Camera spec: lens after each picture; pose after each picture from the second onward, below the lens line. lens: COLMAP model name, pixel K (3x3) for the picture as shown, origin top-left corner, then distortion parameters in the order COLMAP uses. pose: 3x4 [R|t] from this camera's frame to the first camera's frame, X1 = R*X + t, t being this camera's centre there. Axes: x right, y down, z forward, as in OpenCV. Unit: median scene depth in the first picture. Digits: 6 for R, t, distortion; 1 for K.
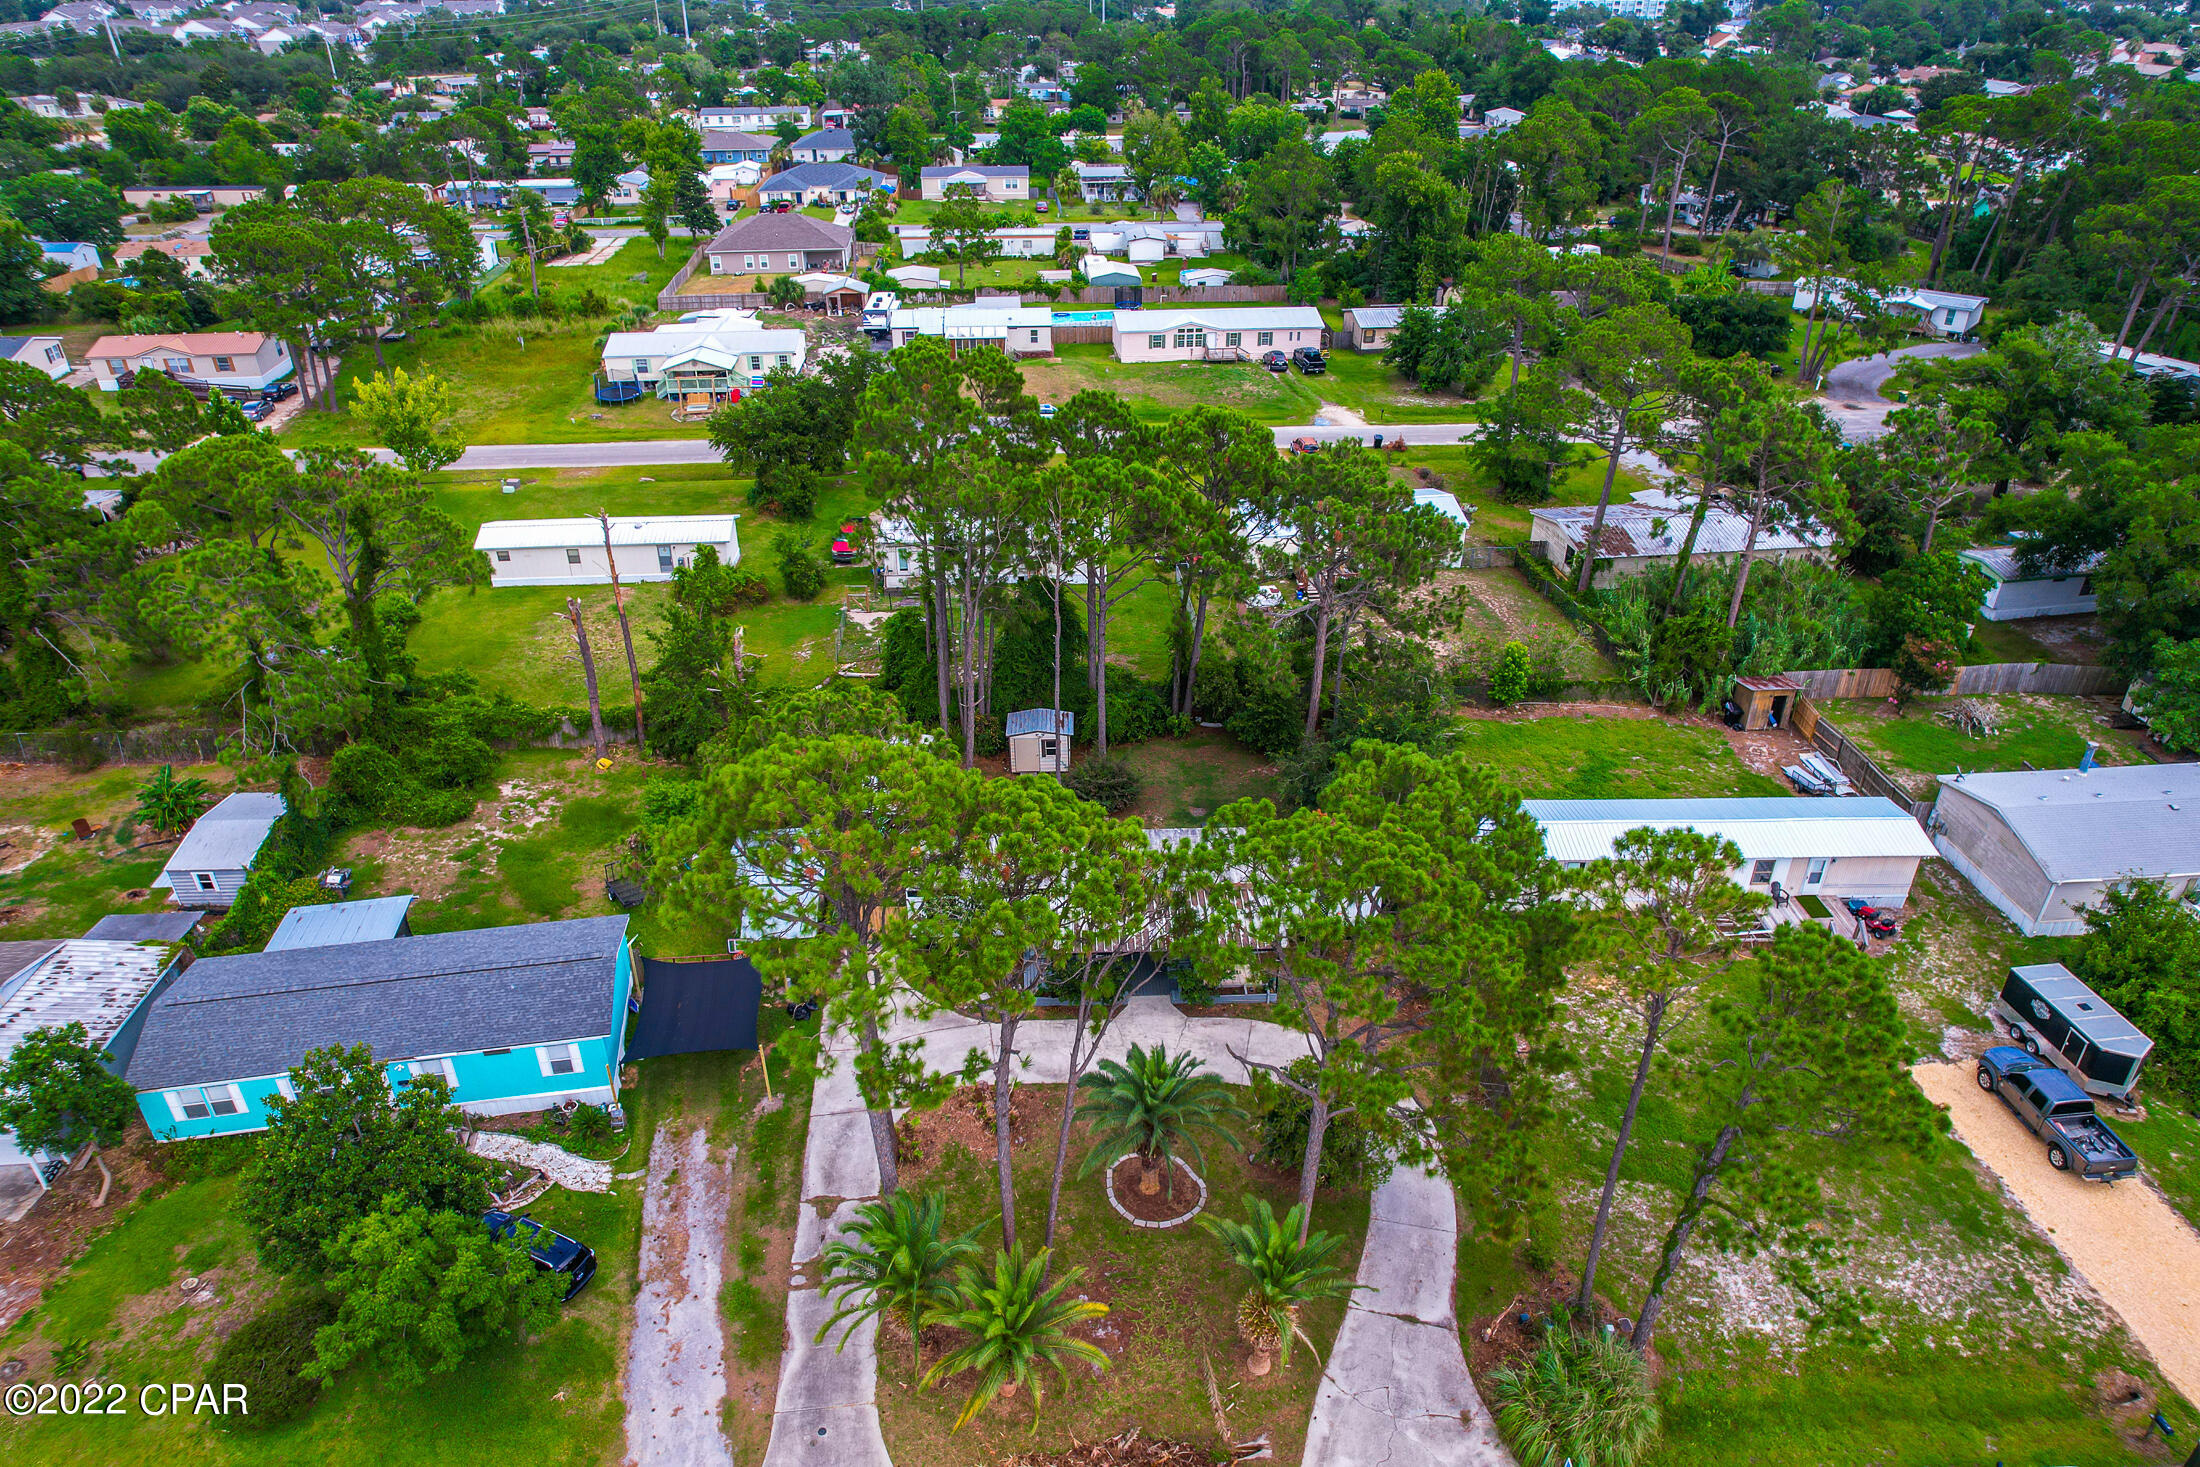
lens RADIAL K [[1408.2, 0, 1096.6], [0, 1408.2, 734.7], [0, 0, 1]] dist [-0.035693, 0.026537]
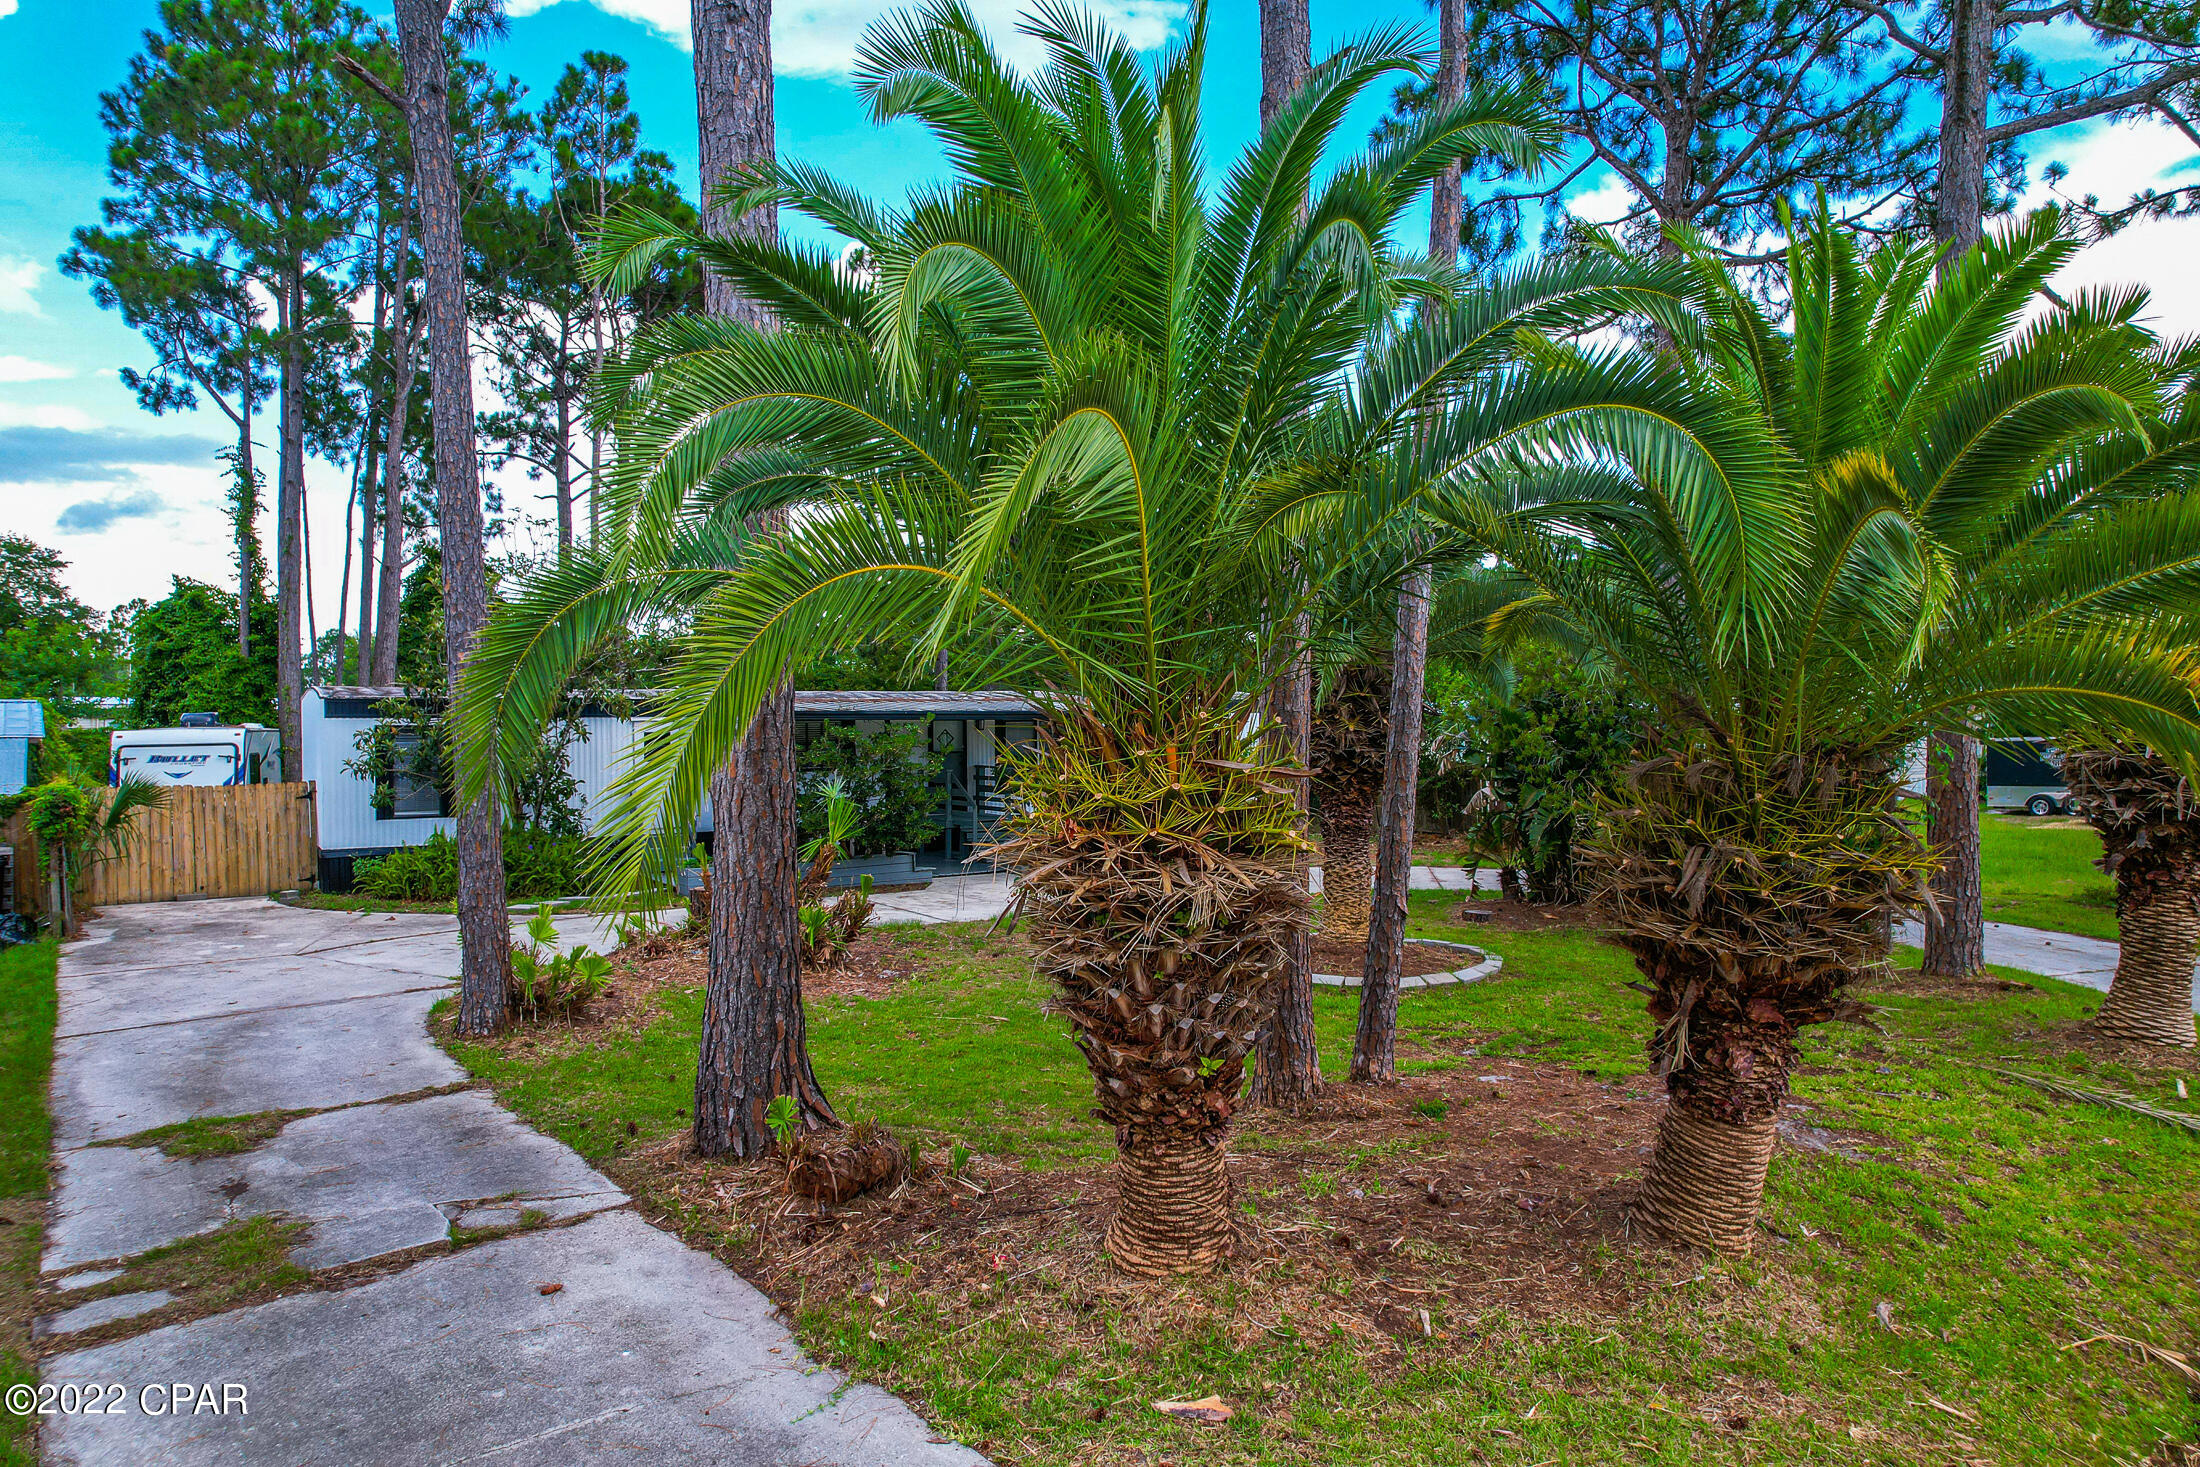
lens RADIAL K [[1408.2, 0, 1099.9], [0, 1408.2, 719.3], [0, 0, 1]] dist [-0.035693, 0.026537]
pose [[0.843663, -0.006142, 0.536838, -0.164708], [0.268983, 0.870216, -0.412762, 0.343449], [-0.464630, 0.492632, 0.735821, 0.648895]]
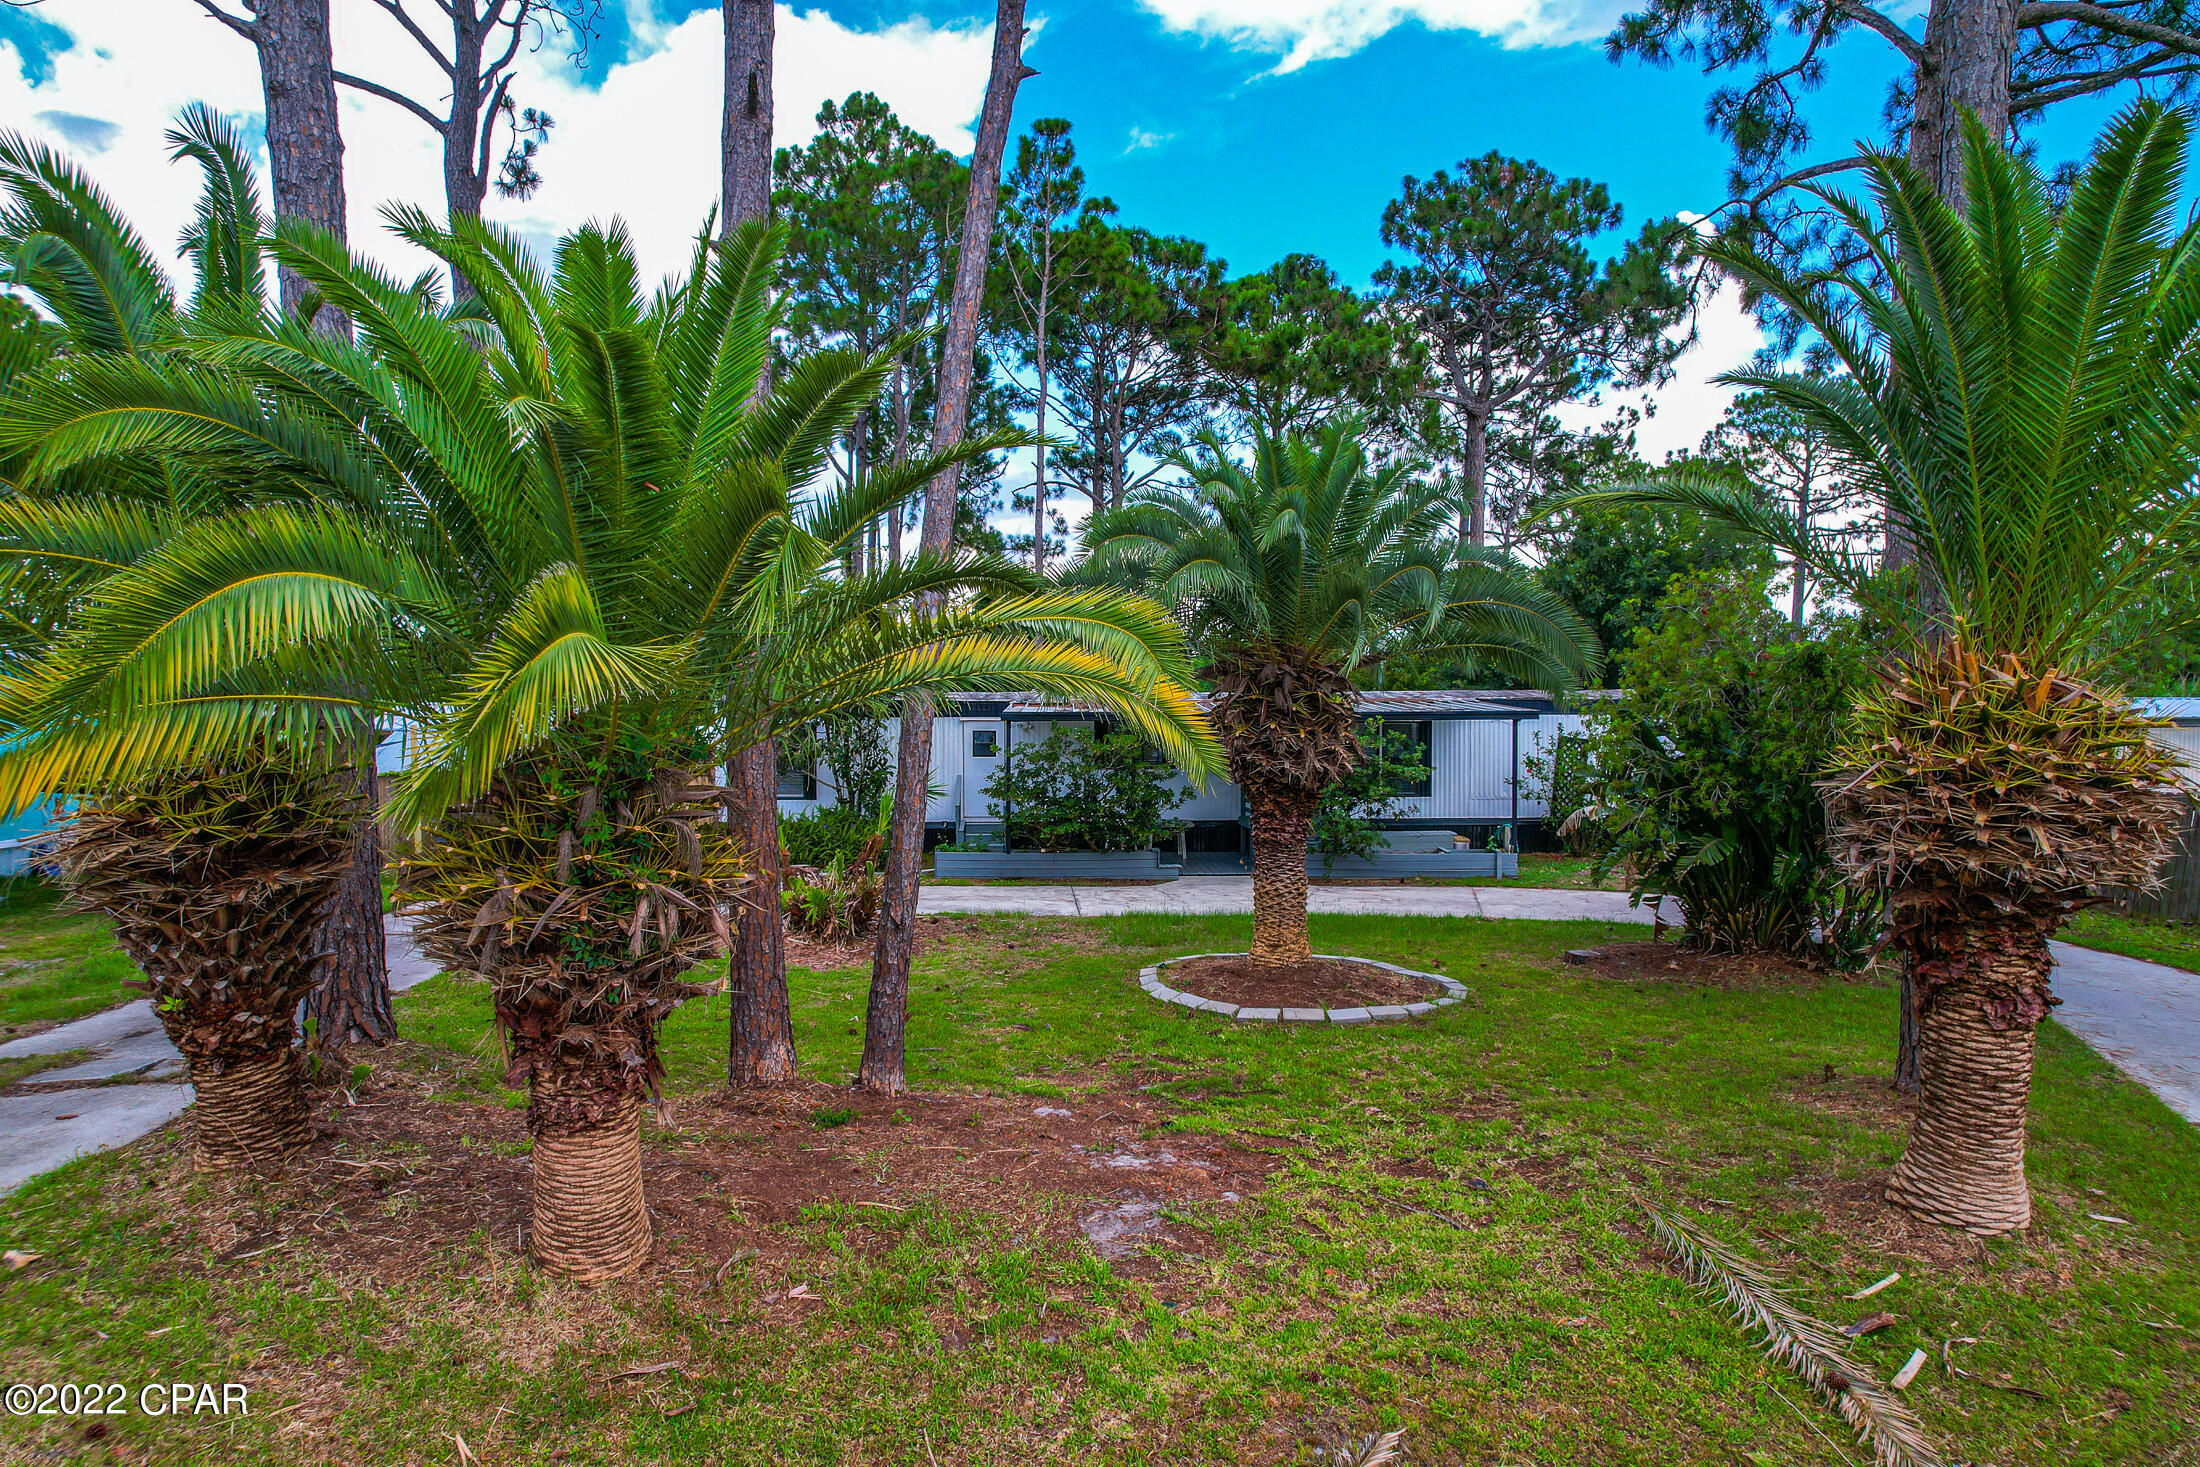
lens RADIAL K [[1408.2, 0, 1105.1], [0, 1408.2, 728.9], [0, 0, 1]] dist [-0.035693, 0.026537]
pose [[0.999995, -0.000179, -0.003311, 0.000329], [-0.001447, 0.874883, -0.484332, 0.367266], [0.002984, 0.484334, 0.874878, 0.606058]]
